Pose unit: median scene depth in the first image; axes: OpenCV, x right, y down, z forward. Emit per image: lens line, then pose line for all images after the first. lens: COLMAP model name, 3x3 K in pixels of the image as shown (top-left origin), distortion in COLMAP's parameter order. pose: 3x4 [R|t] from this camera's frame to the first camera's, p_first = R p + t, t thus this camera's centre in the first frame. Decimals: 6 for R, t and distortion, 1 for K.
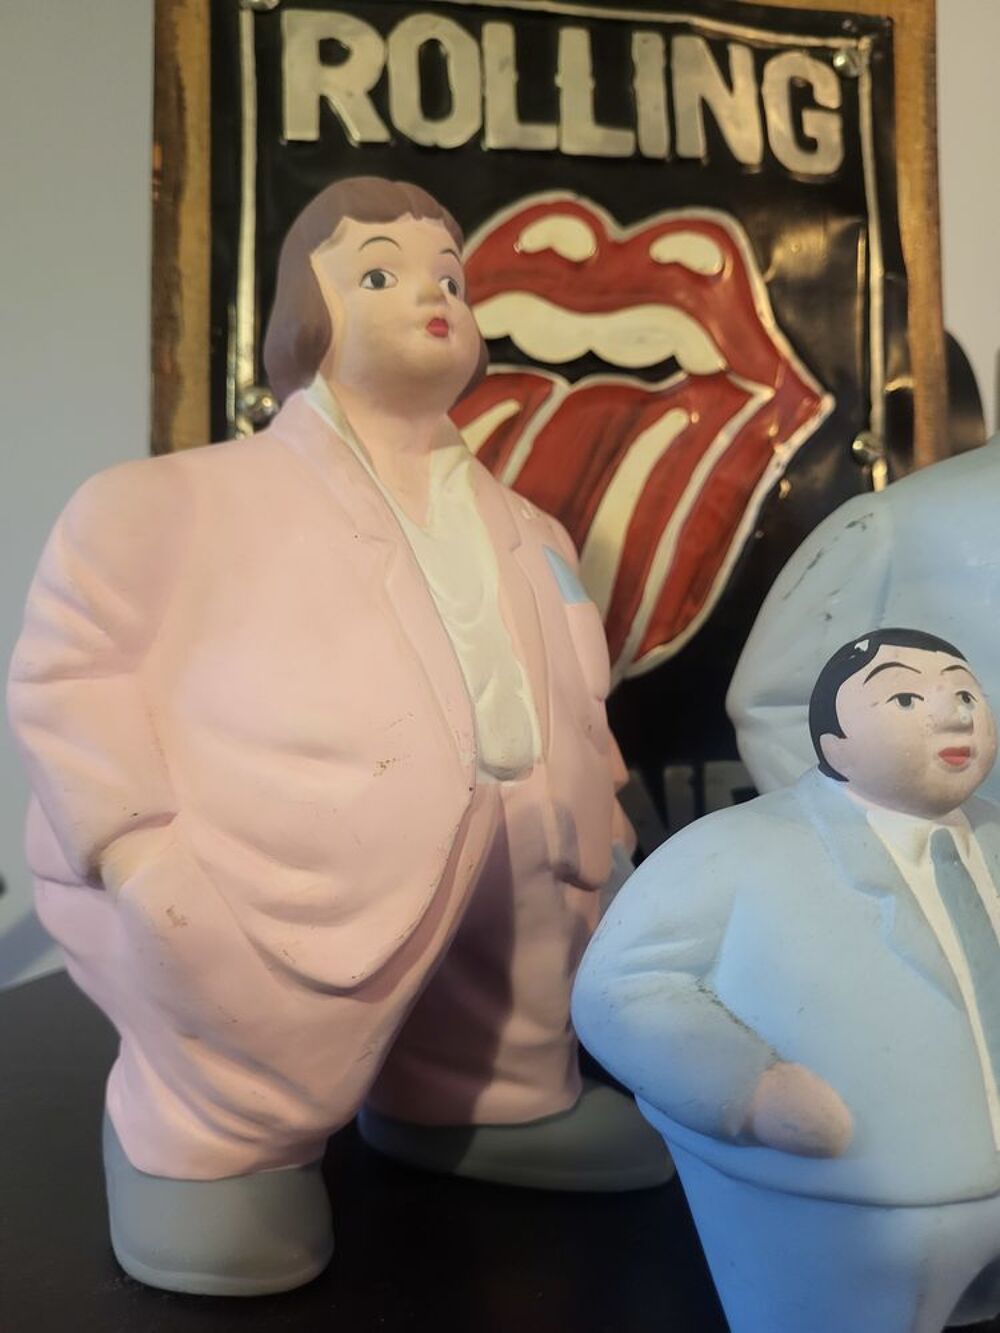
lens RADIAL K [[1111.6, 0, 498.3], [0, 1111.6, 661.8], [0, 0, 1]] dist [-0.008160, -0.017711]
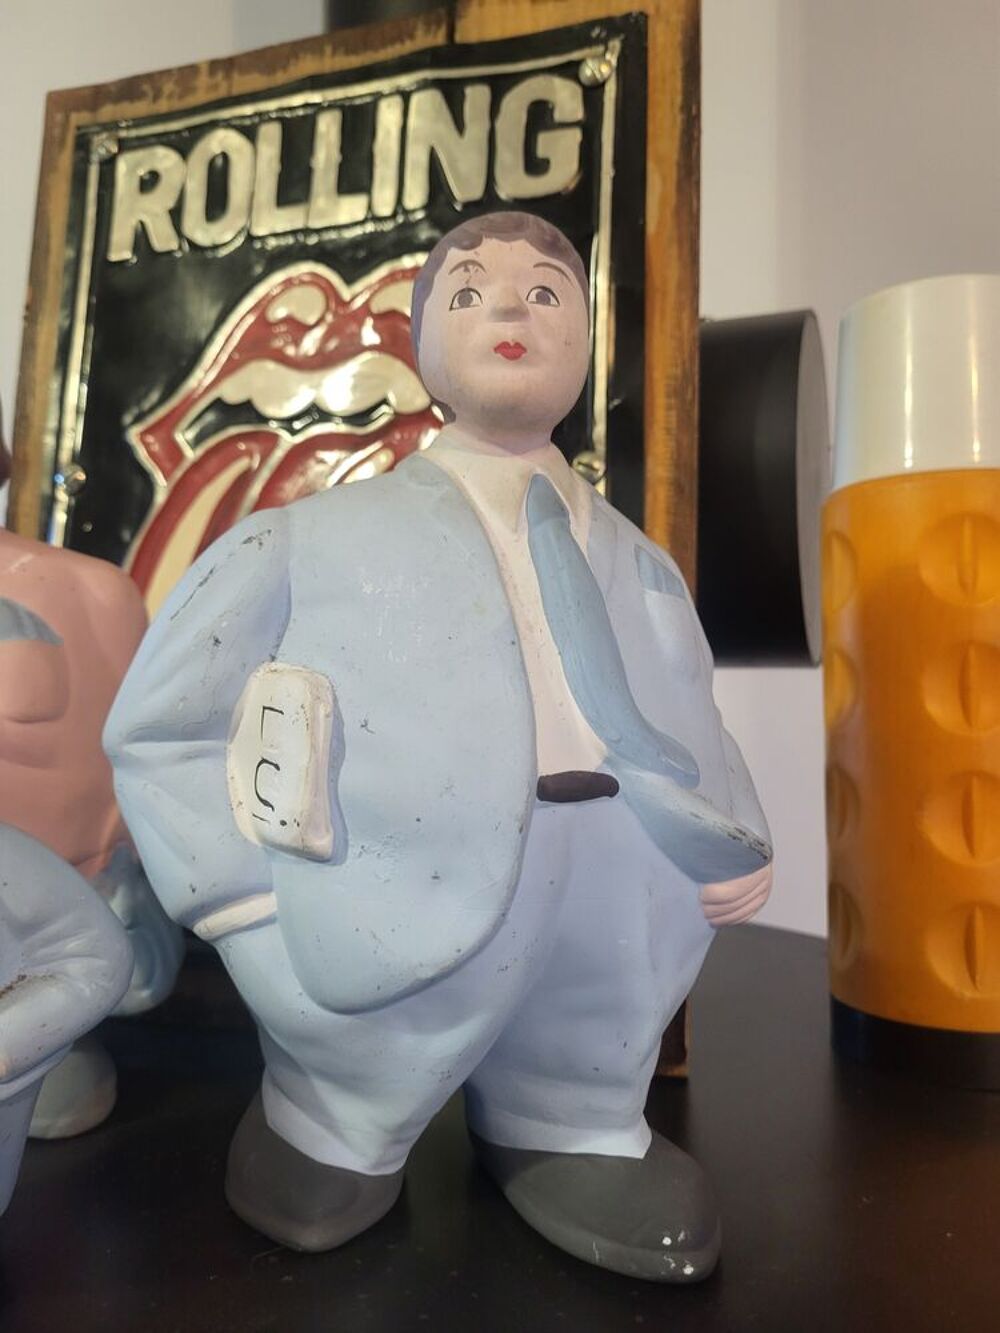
lens RADIAL K [[1073.2, 0, 528.3], [0, 1073.2, 666.0], [0, 0, 1]] dist [-0.031548, 0.001733]
pose [[0.887083, 0.002274, -0.461605, 0.768083], [-0.001027, 0.999995, 0.002952, -0.022919], [0.461609, -0.002144, 0.887081, 0.155620]]
